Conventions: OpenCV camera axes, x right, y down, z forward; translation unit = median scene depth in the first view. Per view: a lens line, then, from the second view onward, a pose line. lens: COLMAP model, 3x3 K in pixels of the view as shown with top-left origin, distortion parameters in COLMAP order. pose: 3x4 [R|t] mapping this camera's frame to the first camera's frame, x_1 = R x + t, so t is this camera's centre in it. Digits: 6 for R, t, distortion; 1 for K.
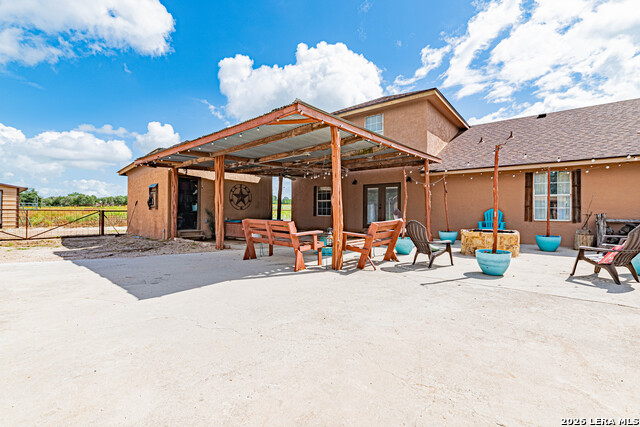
lens RADIAL K [[281.1, 0, 323.3], [0, 281.1, 210.7], [0, 0, 1]] dist [-0.007597, -0.000158]
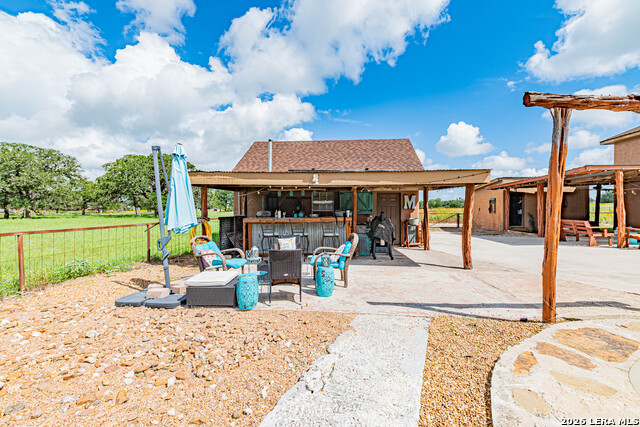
lens RADIAL K [[281.1, 0, 323.3], [0, 281.1, 210.7], [0, 0, 1]] dist [-0.007597, -0.000158]
pose [[0.551518, -0.006196, -0.834140, 0.311044], [0.003701, 0.999981, -0.004981, -0.018738], [0.834155, -0.000341, 0.551531, -1.008948]]
